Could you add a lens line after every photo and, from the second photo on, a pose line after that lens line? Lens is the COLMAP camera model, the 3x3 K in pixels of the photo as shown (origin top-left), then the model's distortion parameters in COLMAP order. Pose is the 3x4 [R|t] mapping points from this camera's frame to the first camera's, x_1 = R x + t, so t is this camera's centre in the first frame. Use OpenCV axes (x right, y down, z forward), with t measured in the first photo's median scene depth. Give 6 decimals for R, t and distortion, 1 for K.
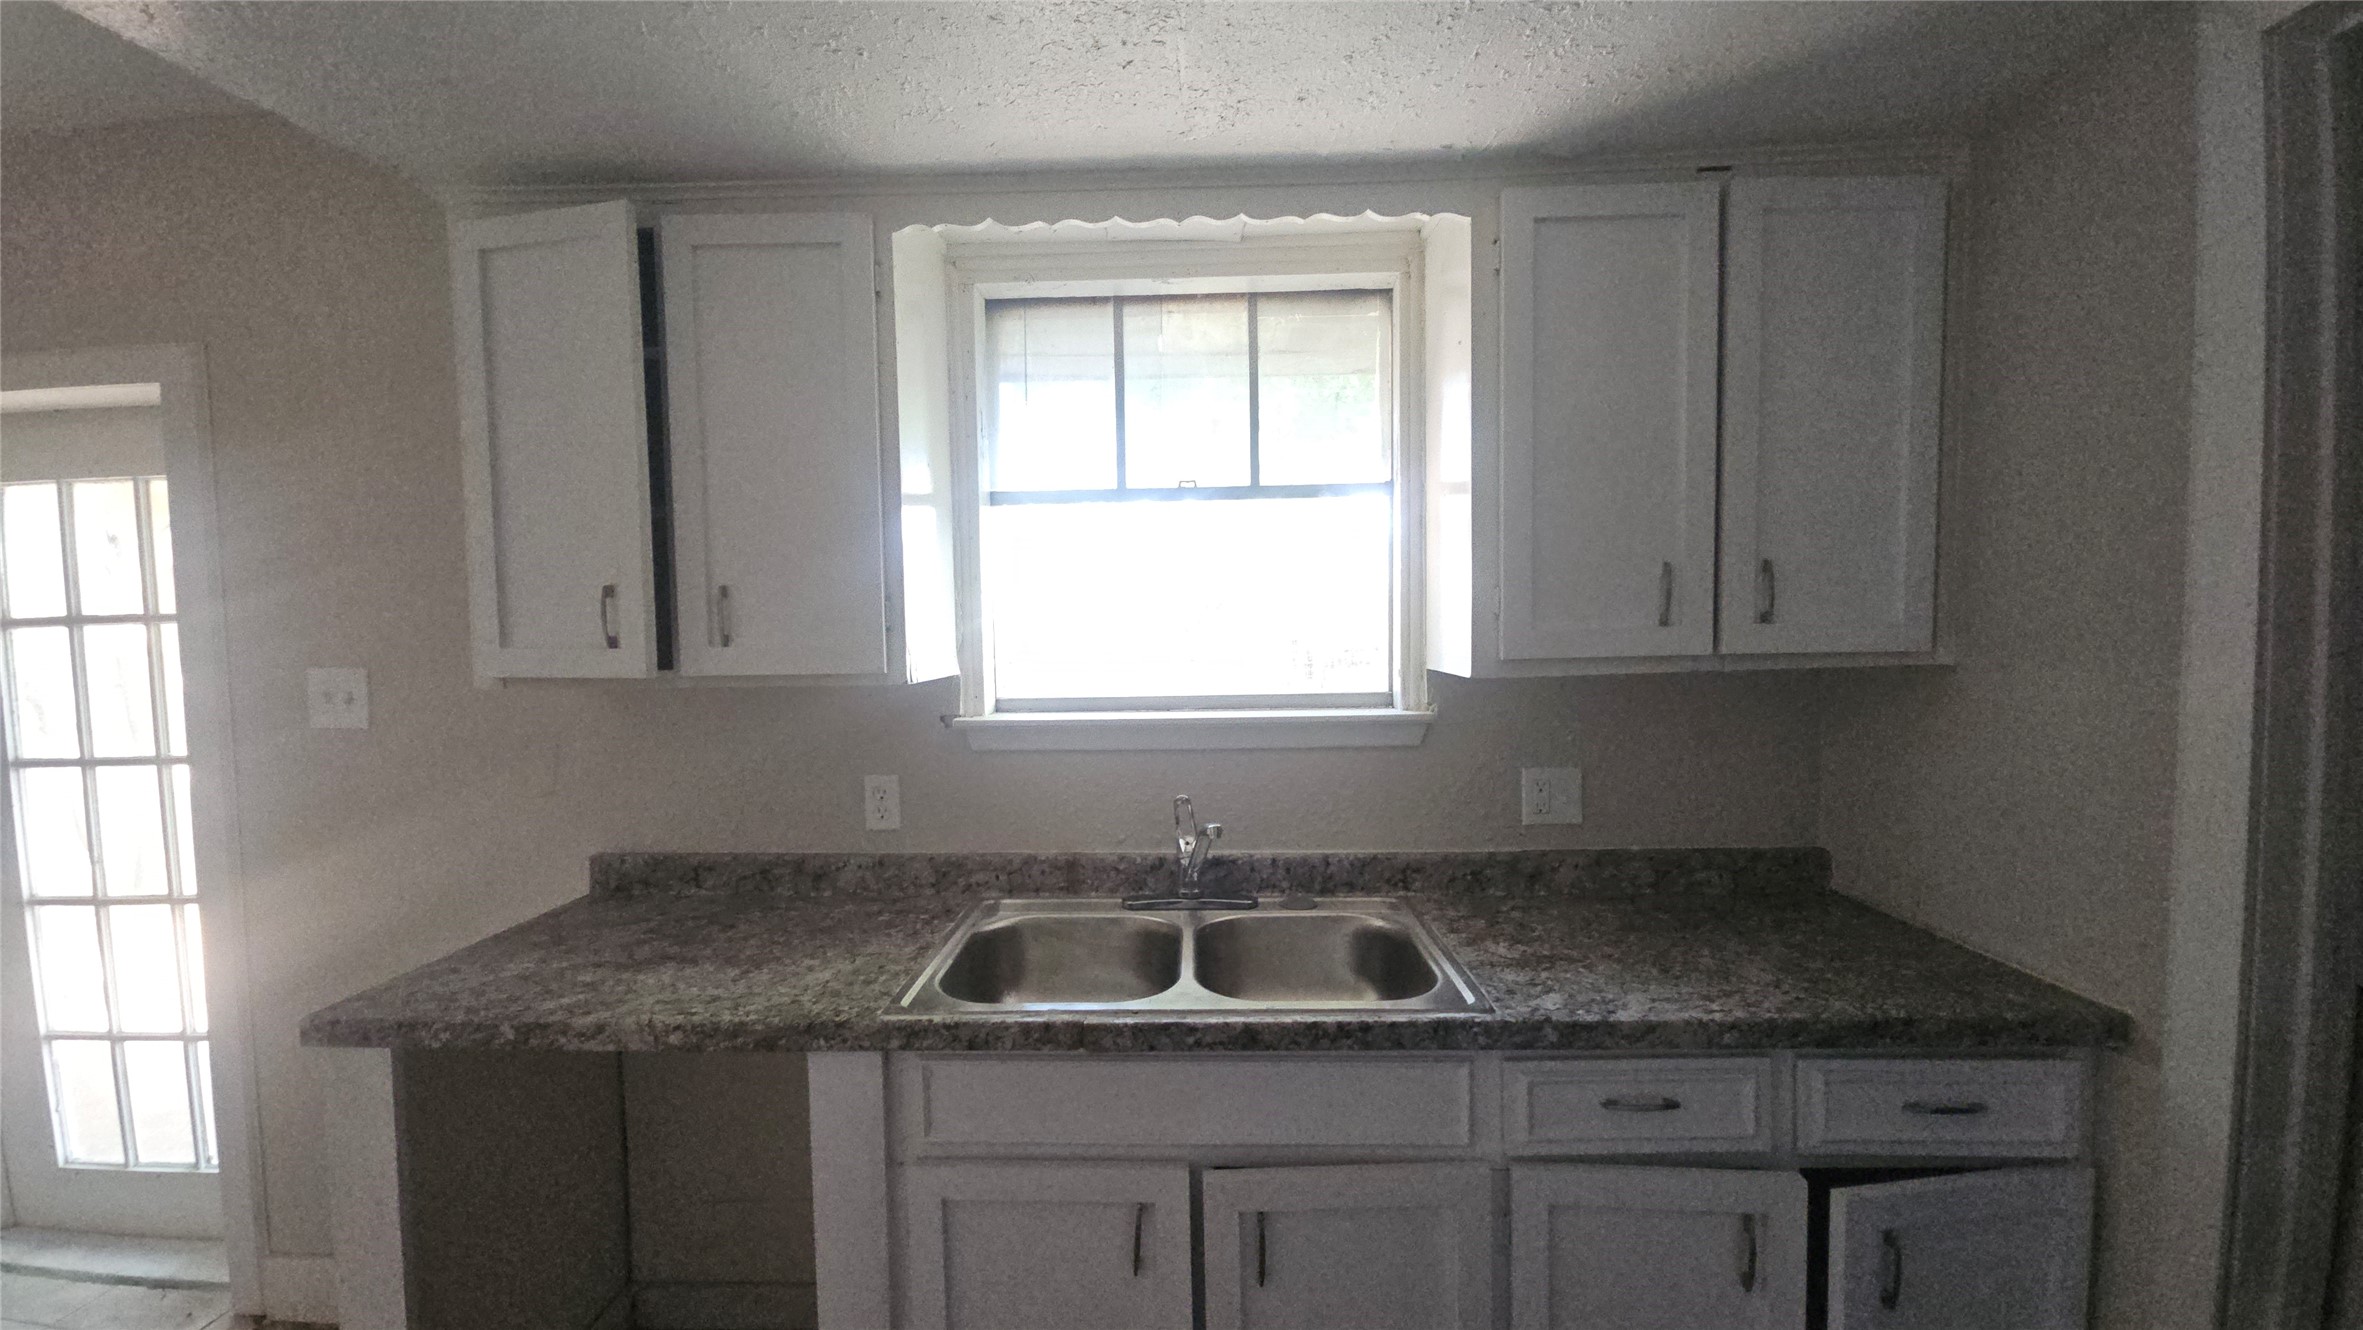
lens RADIAL K [[935.9, 0, 1190.1], [0, 935.9, 679.0], [0, 0, 1]] dist [0.002049, -0.013706]
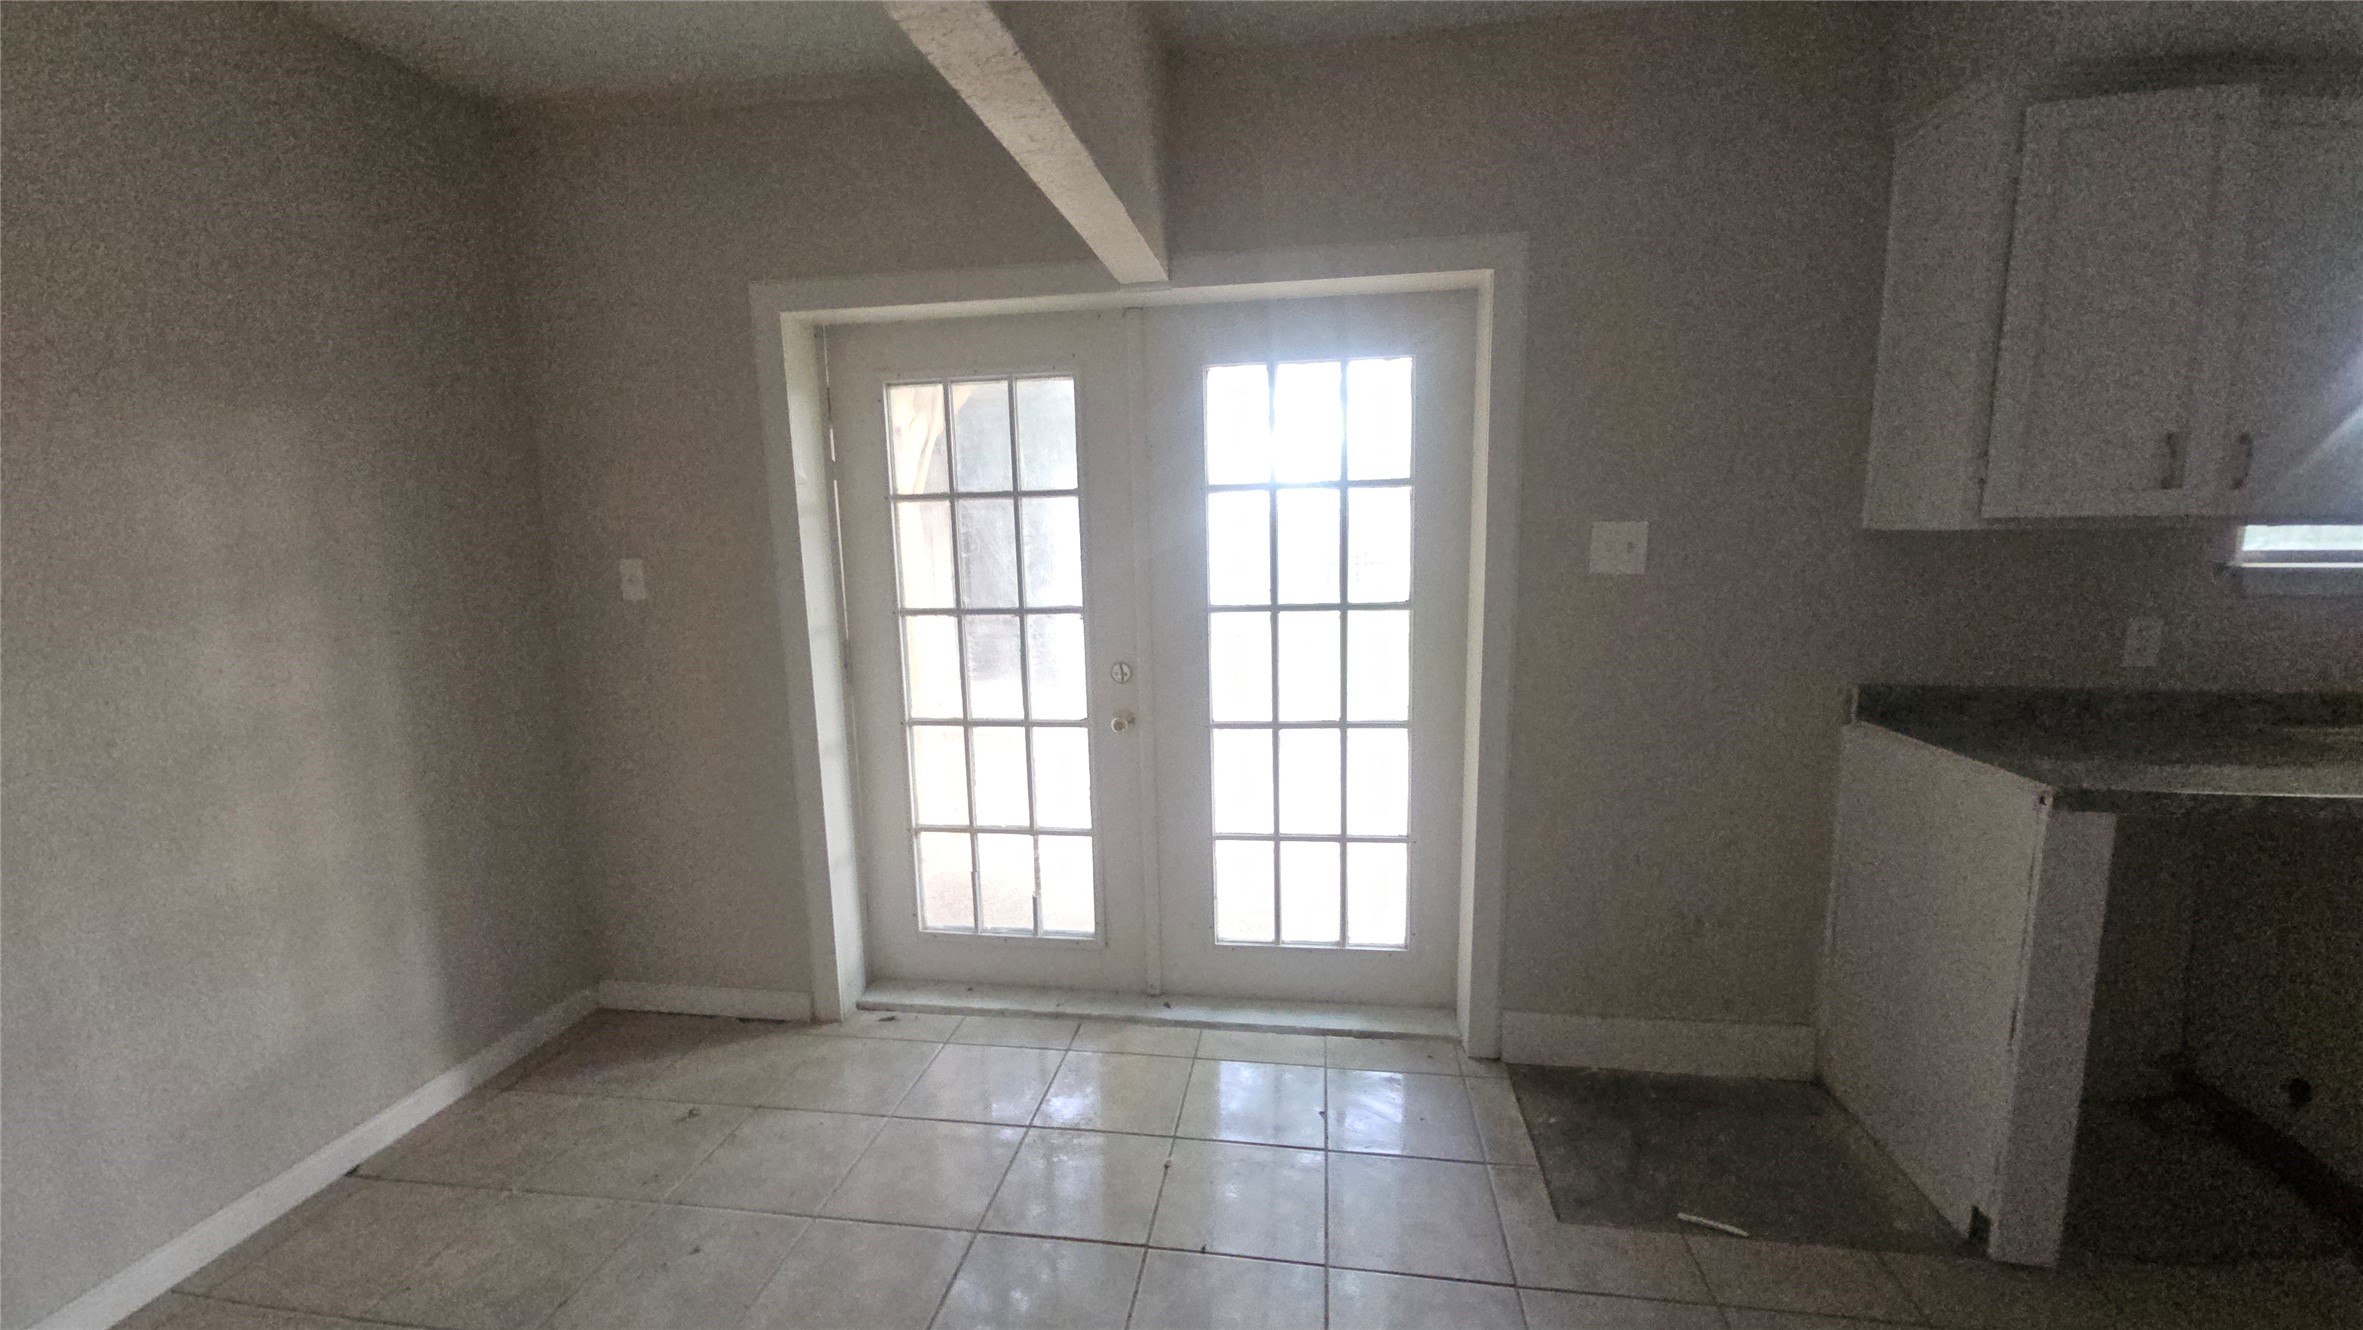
lens RADIAL K [[886.9, 0, 1209.4], [0, 886.9, 669.3], [0, 0, 1]] dist [-0.026898, 0.000041]
pose [[0.987558, 0.016845, -0.156349, -1.127315], [-0.001220, 0.995037, 0.099500, 0.057345], [0.157249, -0.098072, 0.982677, -0.153181]]
